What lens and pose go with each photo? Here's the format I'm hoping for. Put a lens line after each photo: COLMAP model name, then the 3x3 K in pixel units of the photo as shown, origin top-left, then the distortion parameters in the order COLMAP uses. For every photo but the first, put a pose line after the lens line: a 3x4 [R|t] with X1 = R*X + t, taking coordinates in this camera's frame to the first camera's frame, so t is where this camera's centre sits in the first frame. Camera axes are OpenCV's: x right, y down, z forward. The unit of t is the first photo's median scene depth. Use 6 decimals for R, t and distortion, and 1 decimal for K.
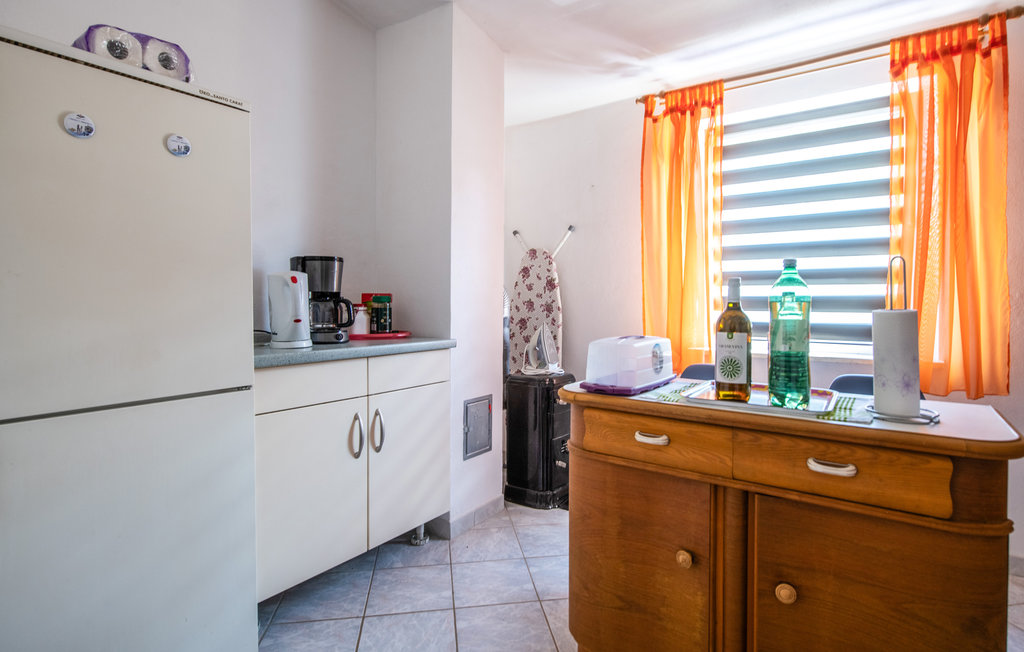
lens RADIAL K [[509.2, 0, 512.4], [0, 509.2, 320.2], [0, 0, 1]] dist [-0.003681, 0.000233]
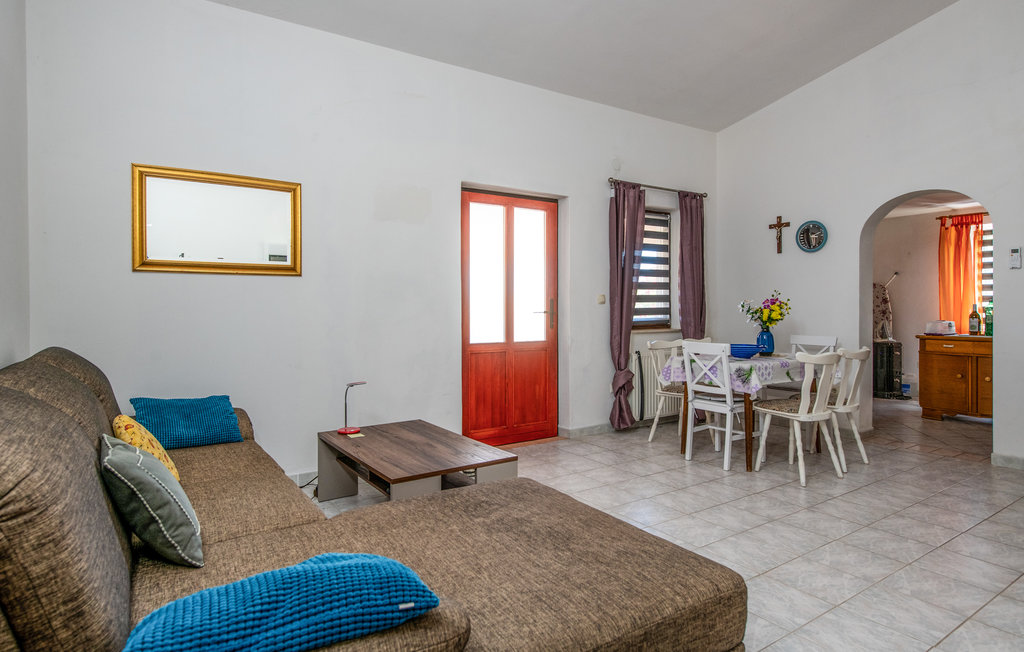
lens RADIAL K [[571.5, 0, 511.8], [0, 571.5, 327.1], [0, 0, 1]] dist [0.006179, 0.000730]
pose [[0.937404, -0.001546, -0.348241, -0.661807], [0.002877, 0.999990, 0.003304, 0.031256], [0.348233, -0.004099, 0.937399, -2.124933]]
